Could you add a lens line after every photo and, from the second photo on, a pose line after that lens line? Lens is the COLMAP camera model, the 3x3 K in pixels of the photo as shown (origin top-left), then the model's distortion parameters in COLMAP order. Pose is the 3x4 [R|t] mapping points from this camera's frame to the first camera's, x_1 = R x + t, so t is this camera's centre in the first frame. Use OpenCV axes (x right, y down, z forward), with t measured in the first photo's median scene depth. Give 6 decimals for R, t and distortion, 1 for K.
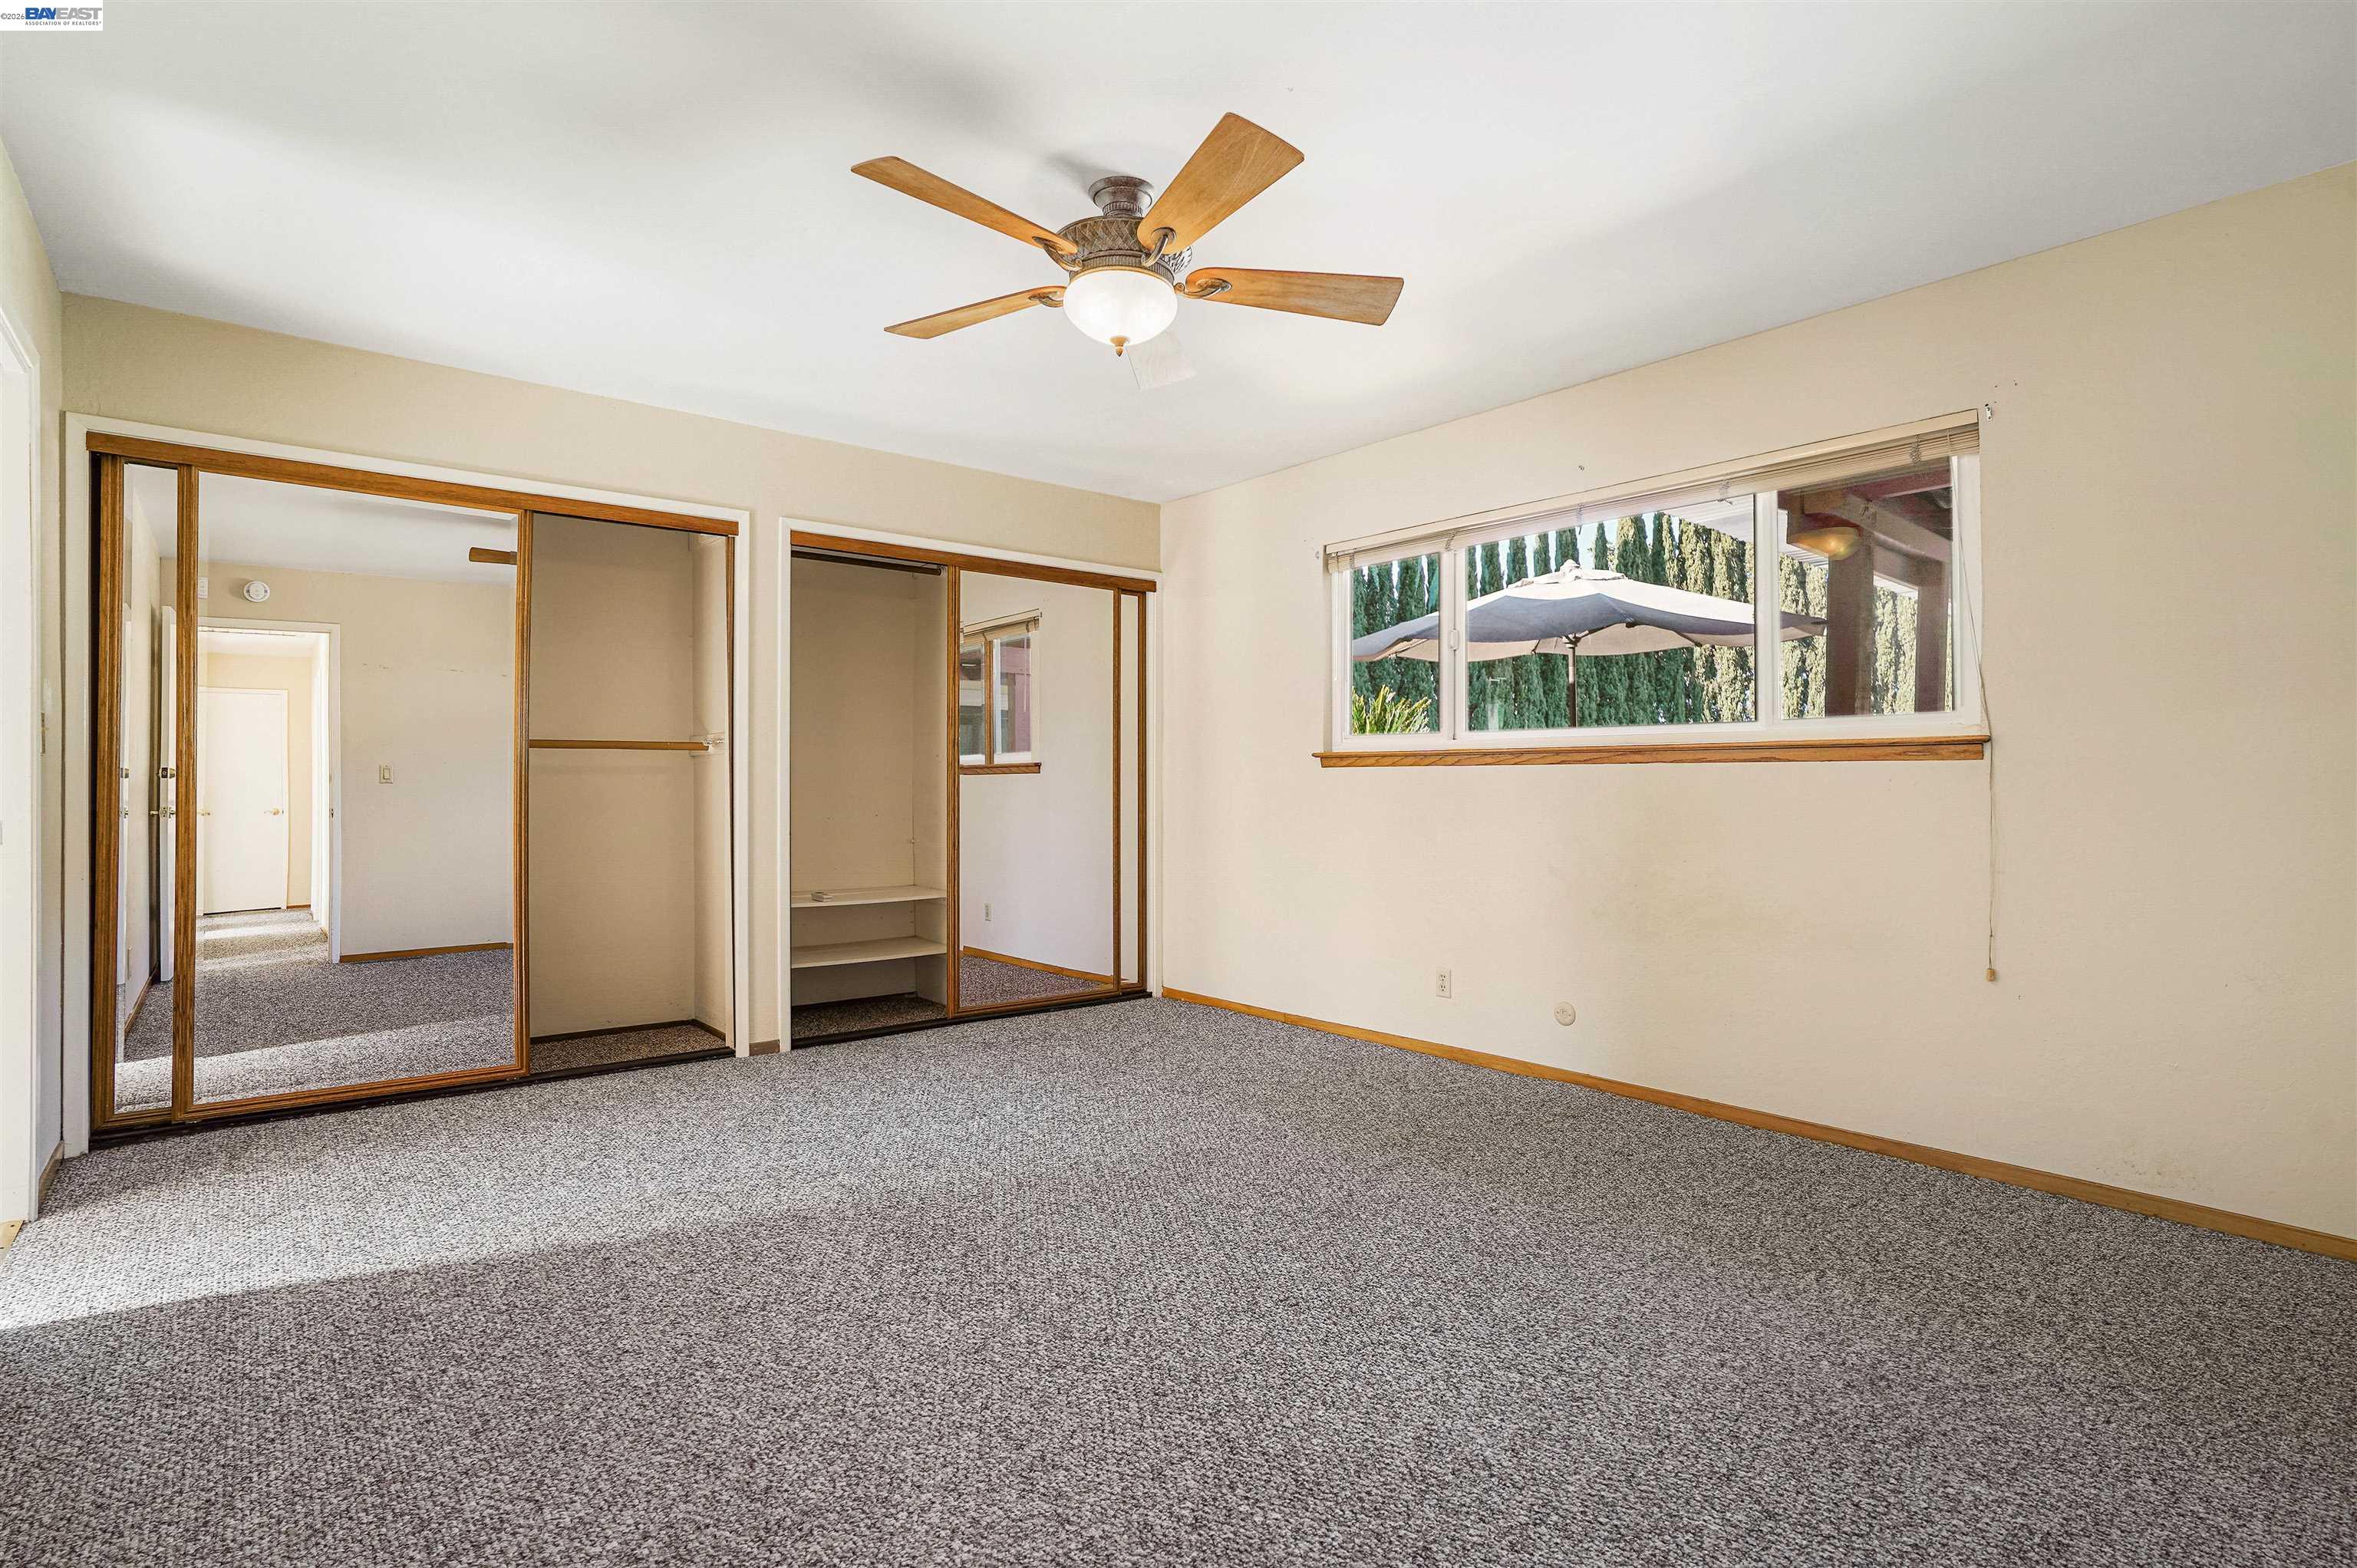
lens RADIAL K [[1126.7, 0, 1184.2], [0, 1126.7, 809.3], [0, 0, 1]] dist [-0.044141, 0.025338]
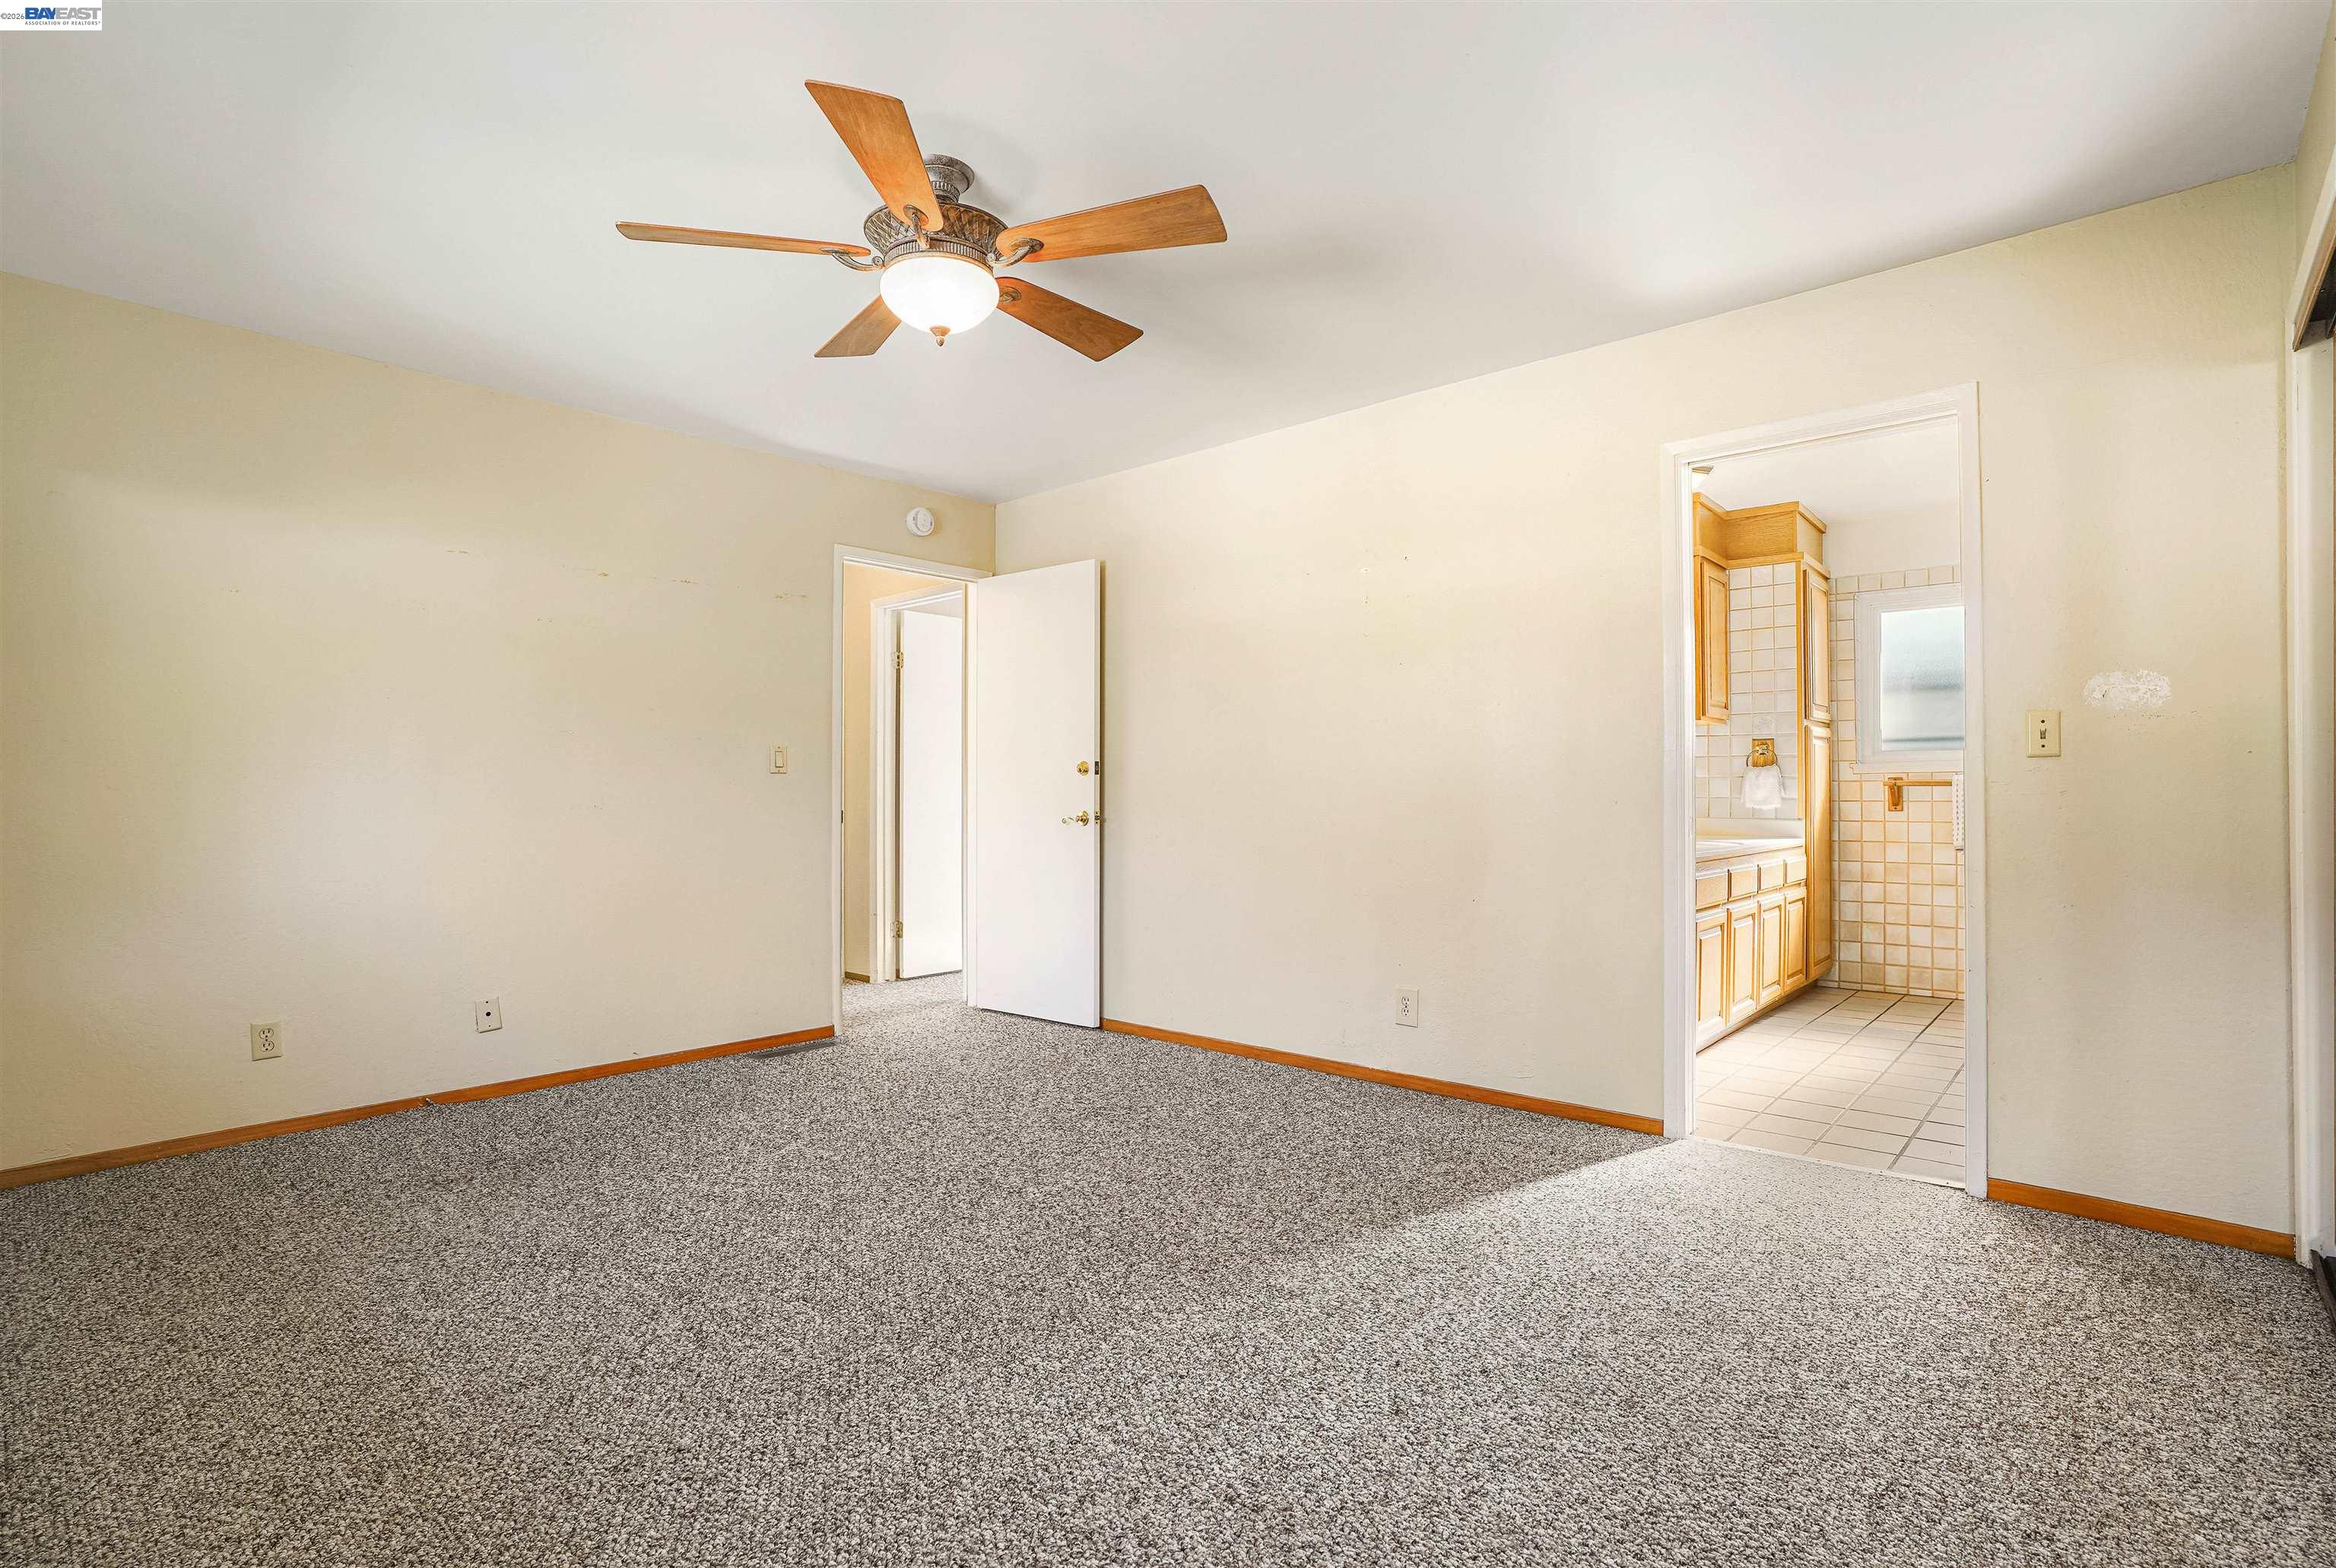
lens RADIAL K [[1129.5, 0, 1168.0], [0, 1129.5, 784.0], [0, 0, 1]] dist [-0.035898, 0.000071]
pose [[-0.991352, -0.000268, -0.131230, -0.132024], [-0.001831, 0.999929, 0.011792, -0.044116], [0.131218, 0.011930, -0.991282, 2.113357]]
